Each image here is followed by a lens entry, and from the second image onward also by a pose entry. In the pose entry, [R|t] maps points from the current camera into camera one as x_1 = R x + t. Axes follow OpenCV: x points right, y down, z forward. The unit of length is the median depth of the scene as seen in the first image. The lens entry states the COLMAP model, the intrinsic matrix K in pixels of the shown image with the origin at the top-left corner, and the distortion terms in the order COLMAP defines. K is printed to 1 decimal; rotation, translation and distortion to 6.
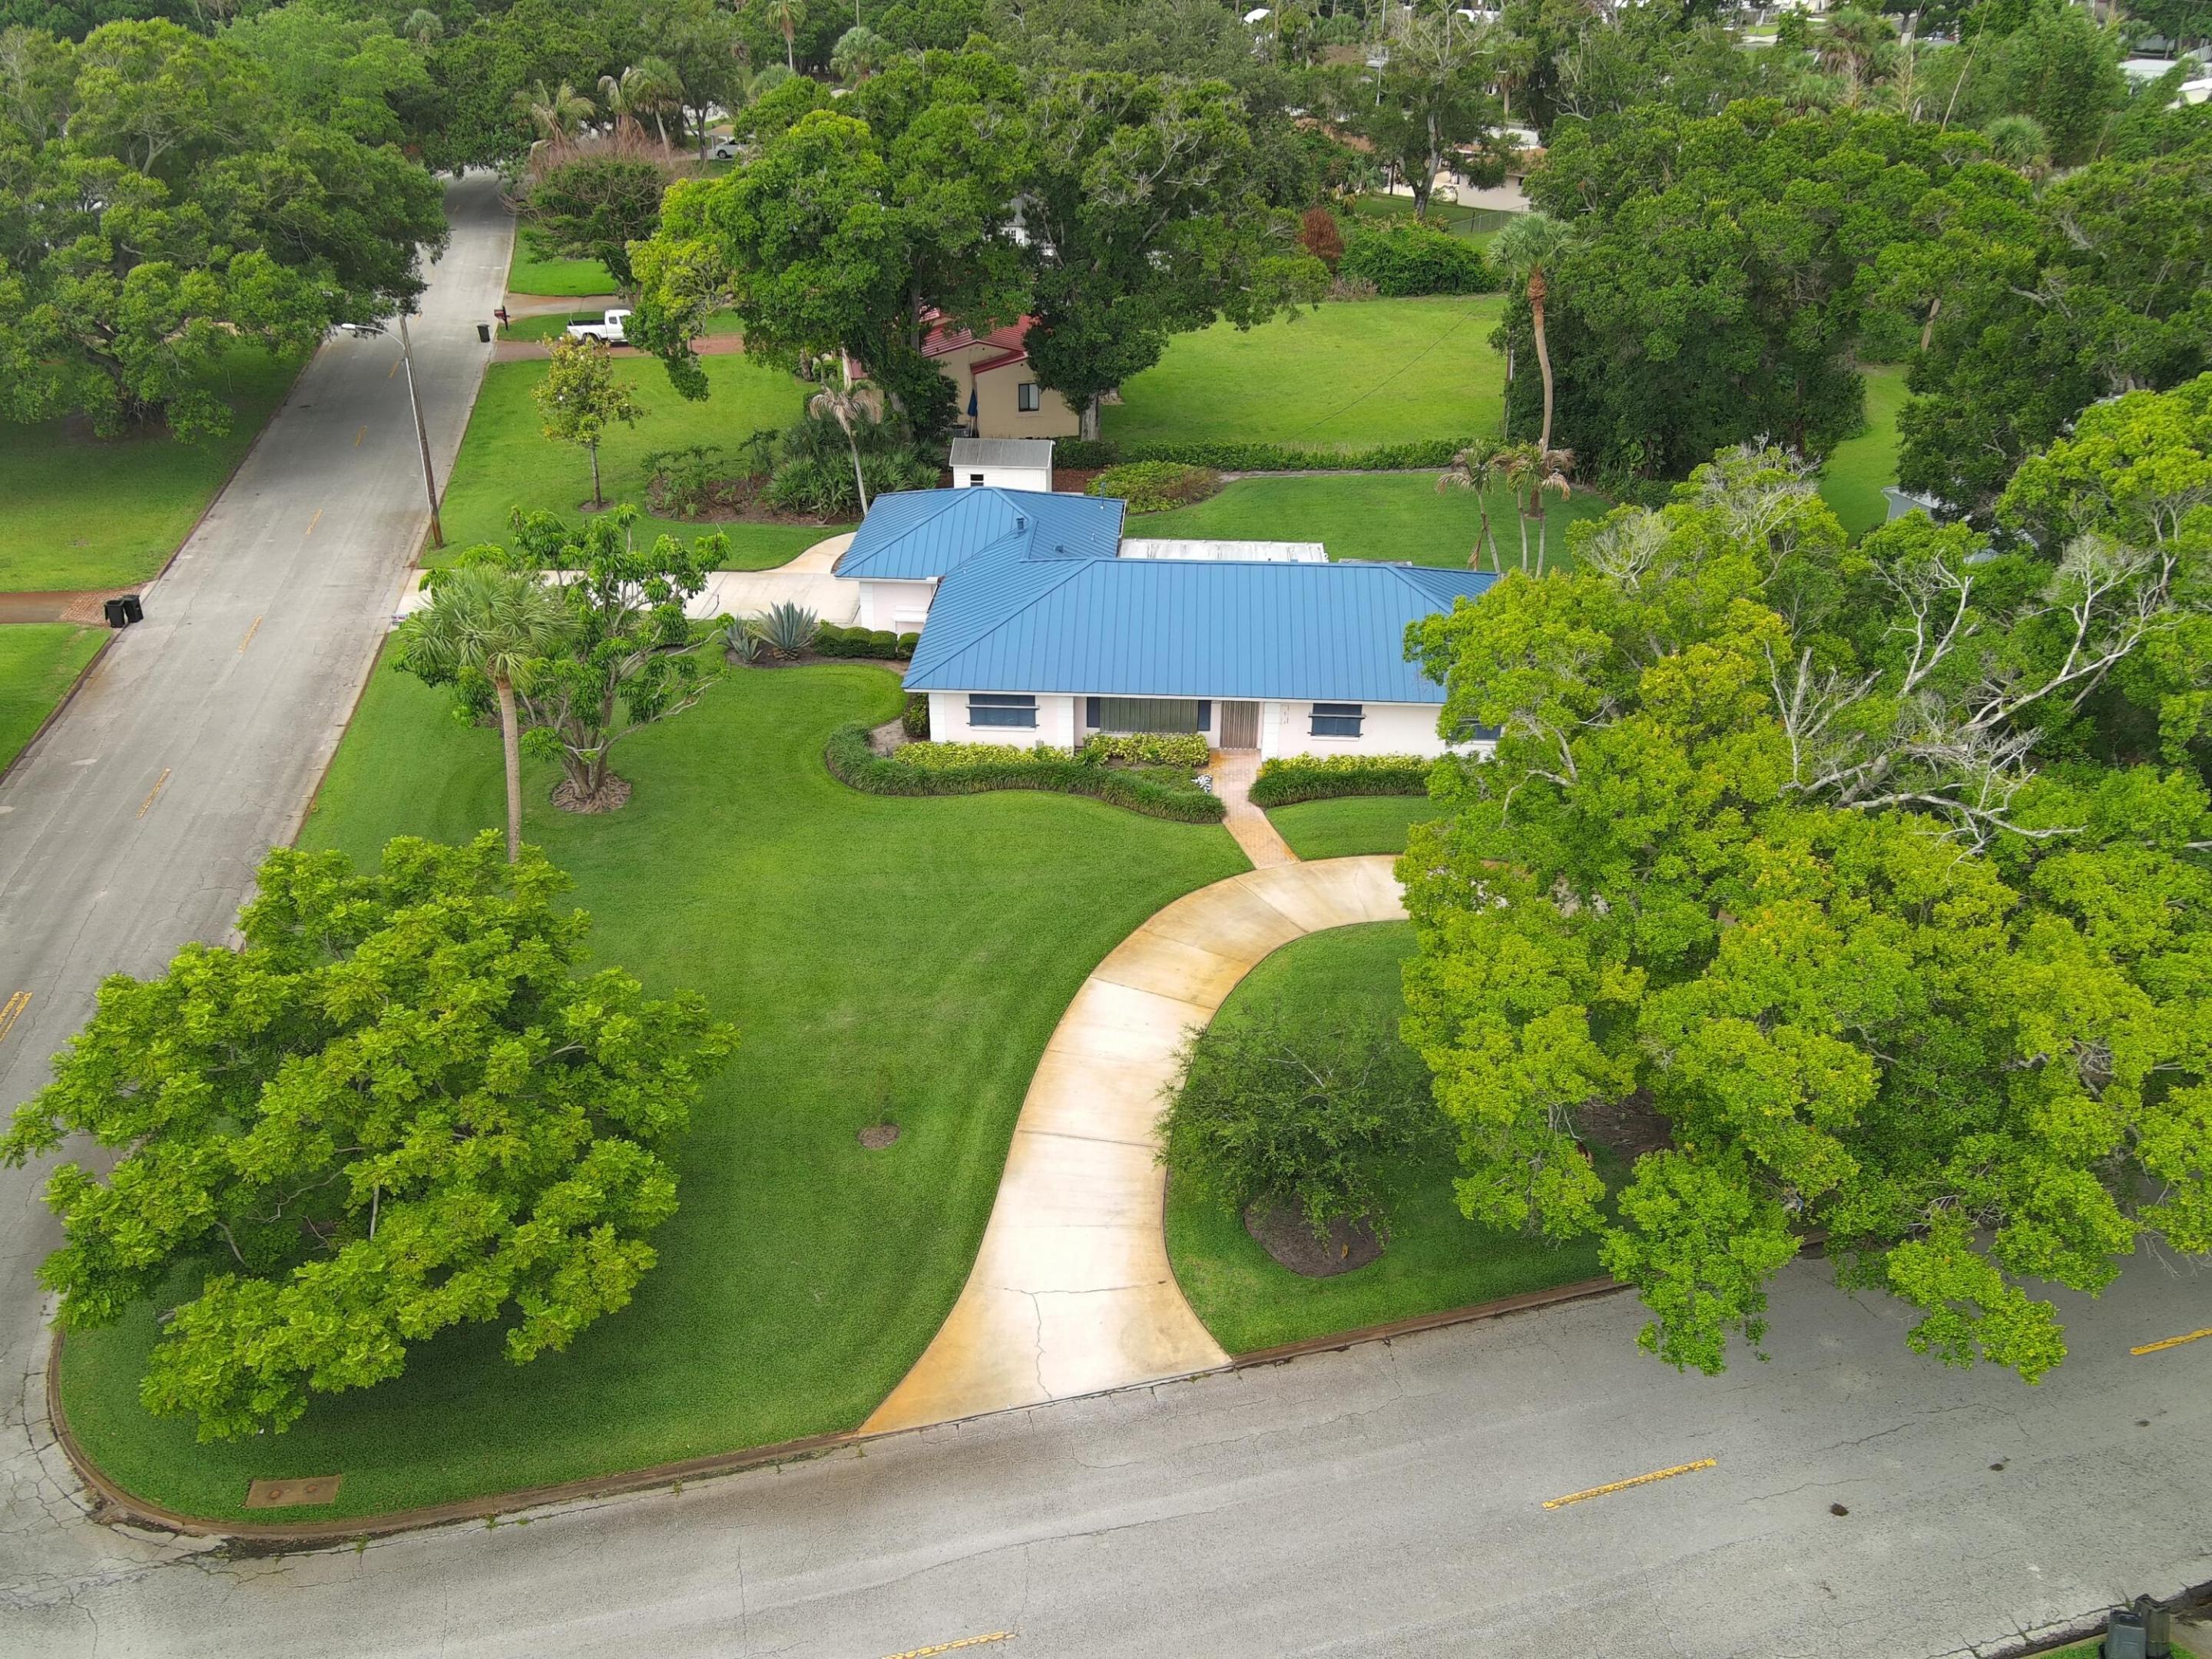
lens RADIAL K [[1826.2, 0, 1098.4], [0, 1826.2, 829.2], [0, 0, 1]] dist [0.008346, -0.017751]
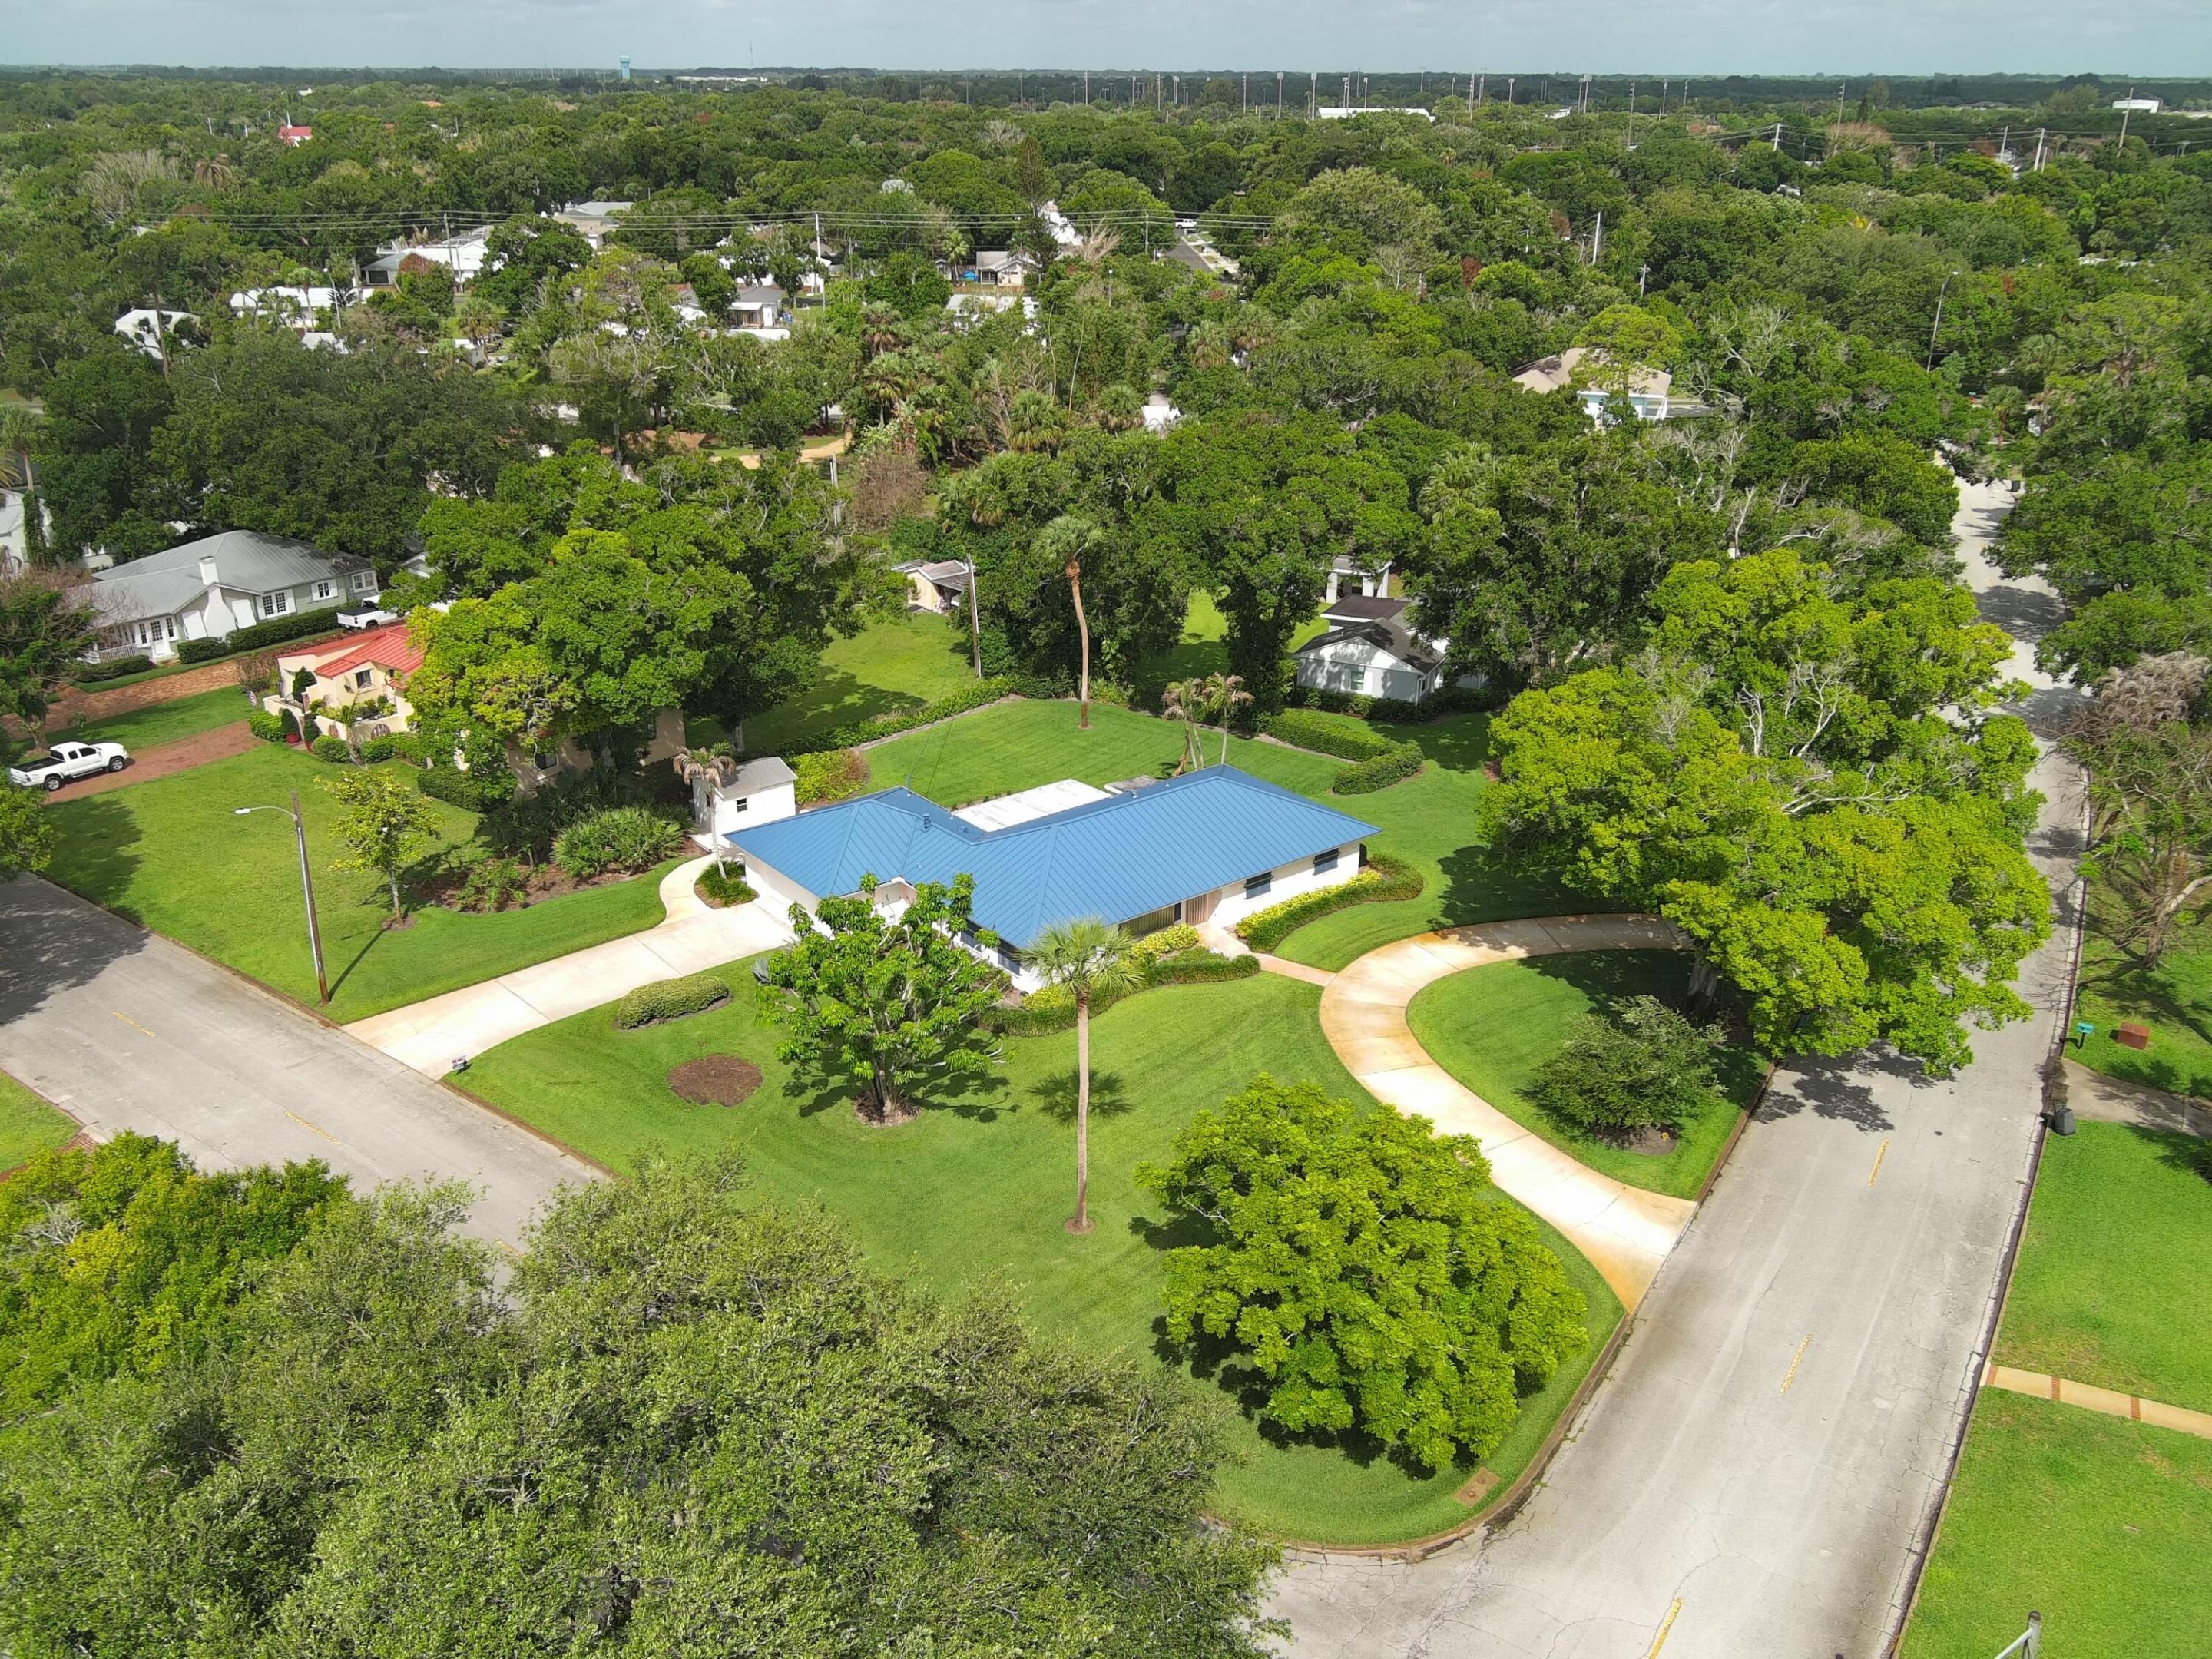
lens RADIAL K [[1826.2, 0, 1098.4], [0, 1826.2, 829.2], [0, 0, 1]] dist [0.008346, -0.017751]
pose [[0.739220, -0.260837, 0.620900, -0.913442], [0.318243, 0.947813, 0.019283, -0.181809], [-0.593527, 0.183343, 0.783652, -0.076178]]
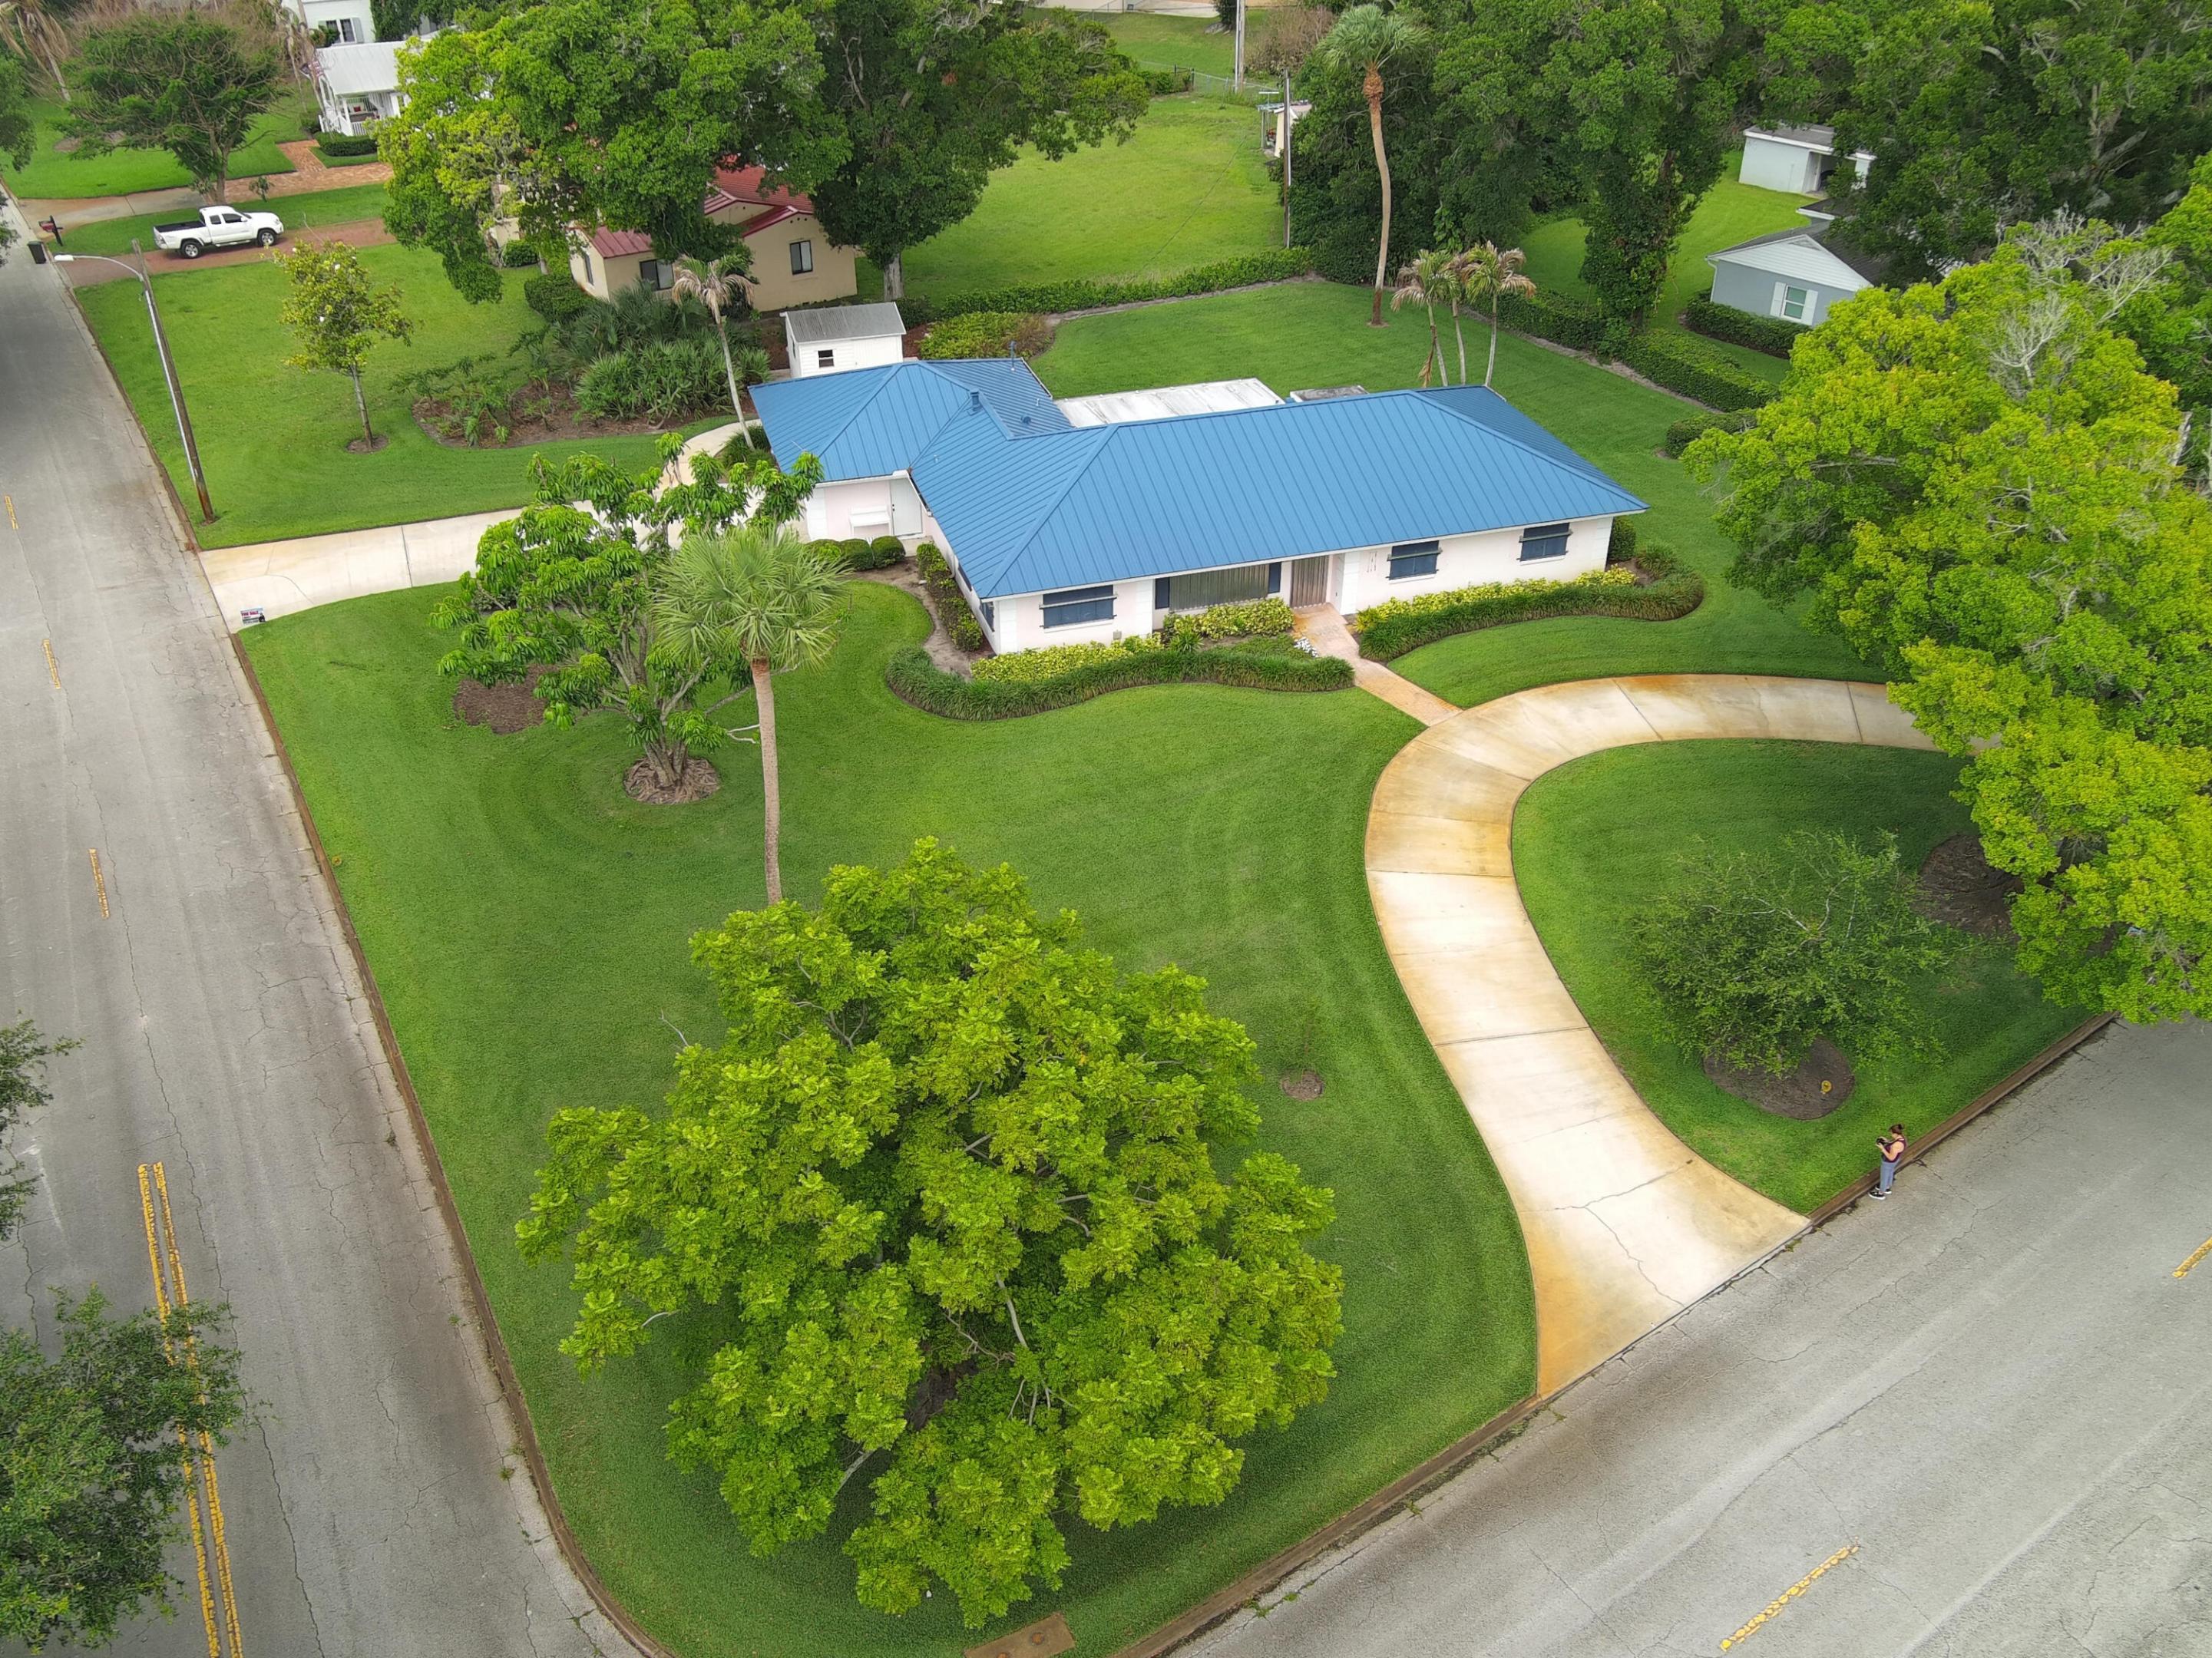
lens RADIAL K [[1862.4, 0, 1095.3], [0, 1862.4, 829.2], [0, 0, 1]] dist [0.007296, -0.020130]
pose [[0.939904, -0.194742, 0.280458, -0.352684], [0.170729, 0.979393, 0.107898, -0.058875], [-0.295691, -0.053531, 0.953783, 0.114558]]
